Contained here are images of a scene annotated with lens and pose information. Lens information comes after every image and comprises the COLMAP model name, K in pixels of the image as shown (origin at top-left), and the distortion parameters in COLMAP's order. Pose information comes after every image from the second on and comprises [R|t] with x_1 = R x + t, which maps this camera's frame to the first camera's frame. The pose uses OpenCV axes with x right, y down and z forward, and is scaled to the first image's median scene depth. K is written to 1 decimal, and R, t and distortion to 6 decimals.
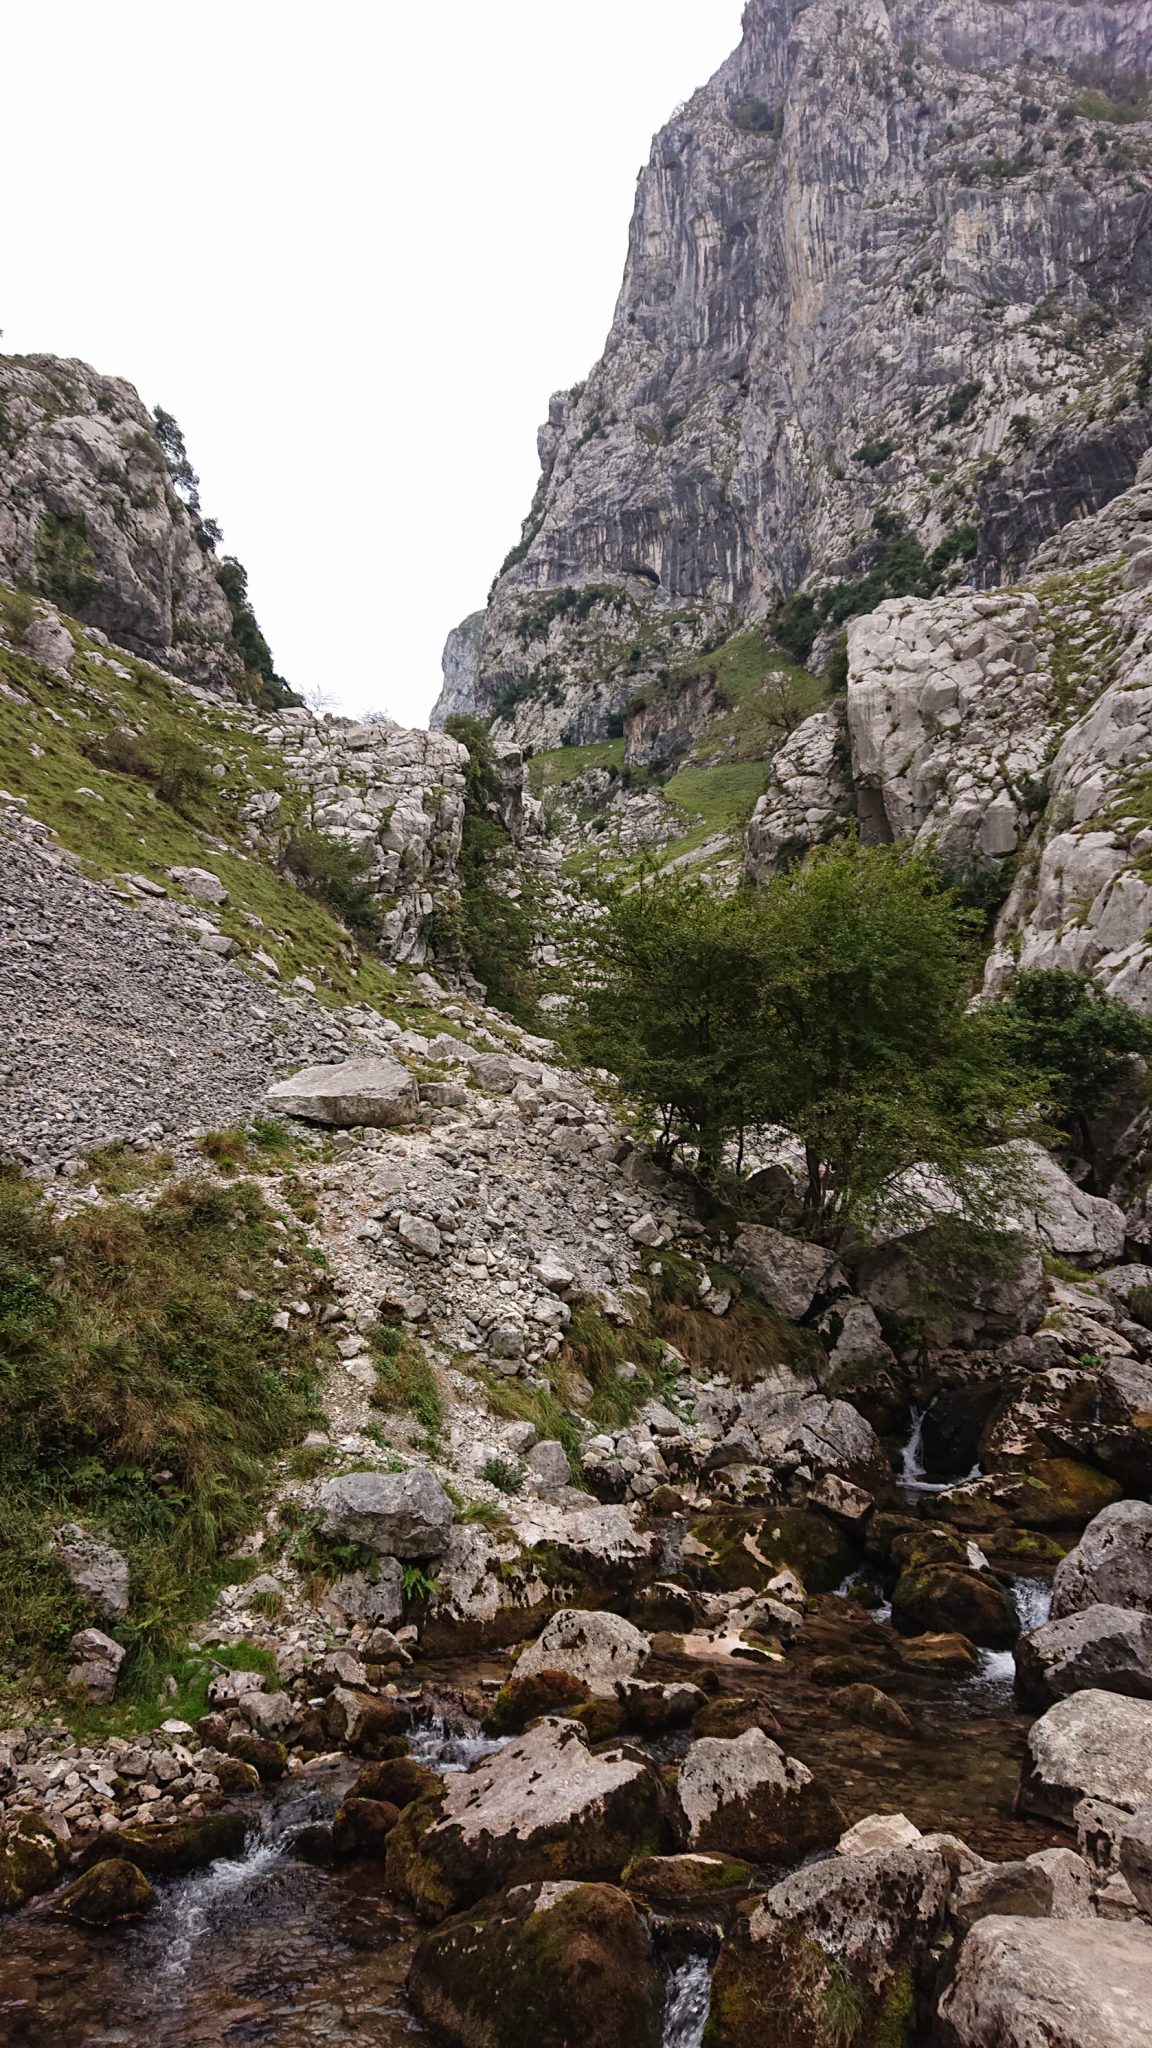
lens RADIAL K [[1359.0, 0, 576.0], [0, 1359.0, 1024.0], [0, 0, 1]] dist [0.223010, -0.399981]
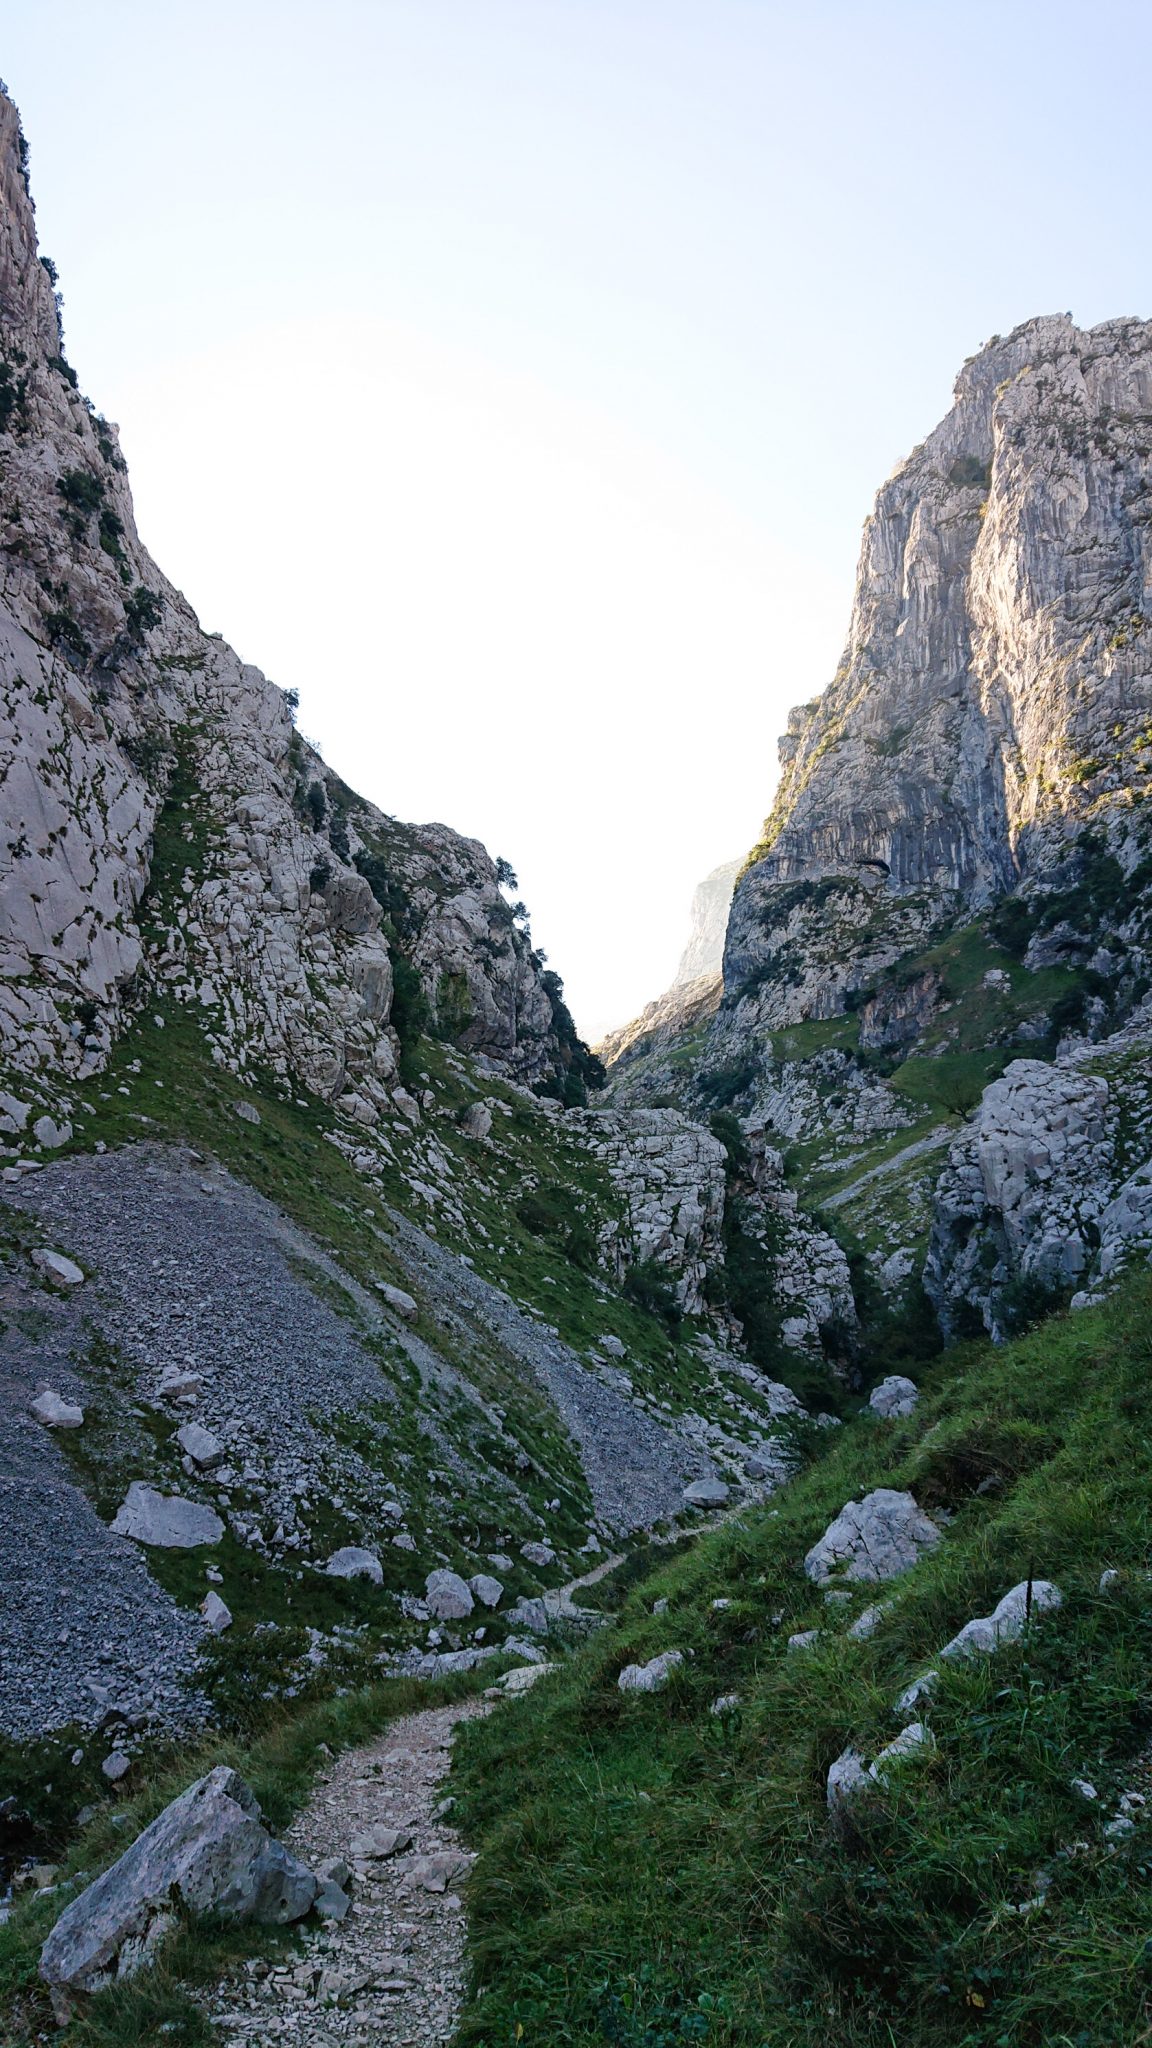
lens RADIAL K [[1359.0, 0, 576.0], [0, 1359.0, 1024.0], [0, 0, 1]] dist [0.223010, -0.399981]
pose [[0.983759, -0.024121, -0.177865, 0.007044], [-0.003866, 0.987852, -0.155350, -0.029048], [0.179452, 0.153514, 0.971715, -0.129243]]
